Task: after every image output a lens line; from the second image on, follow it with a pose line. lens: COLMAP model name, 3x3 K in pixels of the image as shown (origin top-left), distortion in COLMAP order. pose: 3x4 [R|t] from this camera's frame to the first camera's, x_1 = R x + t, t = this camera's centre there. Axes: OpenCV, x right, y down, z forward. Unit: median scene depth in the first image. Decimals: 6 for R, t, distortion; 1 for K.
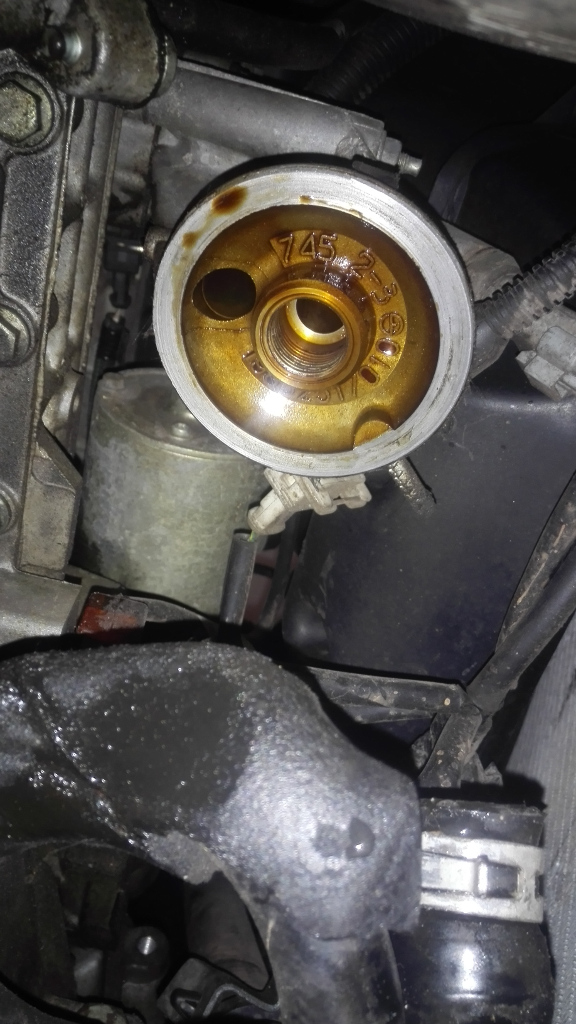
lens RADIAL K [[768.8, 0, 288.0], [0, 768.8, 512.0], [0, 0, 1]] dist [0.111302, -0.182056]
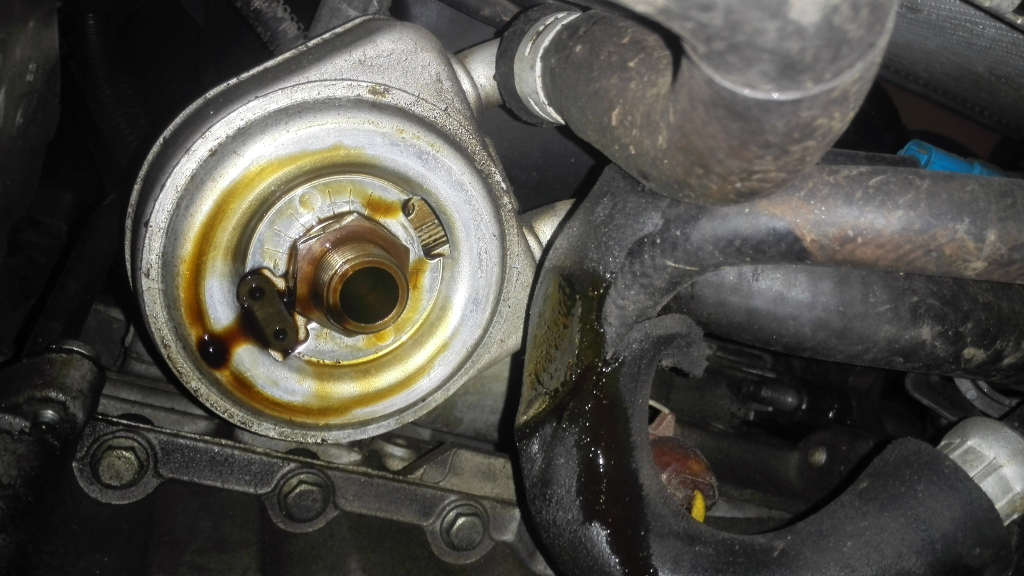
lens RADIAL K [[768.8, 0, 512.0], [0, 768.8, 288.0], [0, 0, 1]] dist [0.111302, -0.182056]
pose [[0.049504, -0.997003, -0.059448, 0.043398], [0.987611, 0.057738, -0.145915, 0.251455], [0.148910, -0.051488, 0.987509, -0.134728]]
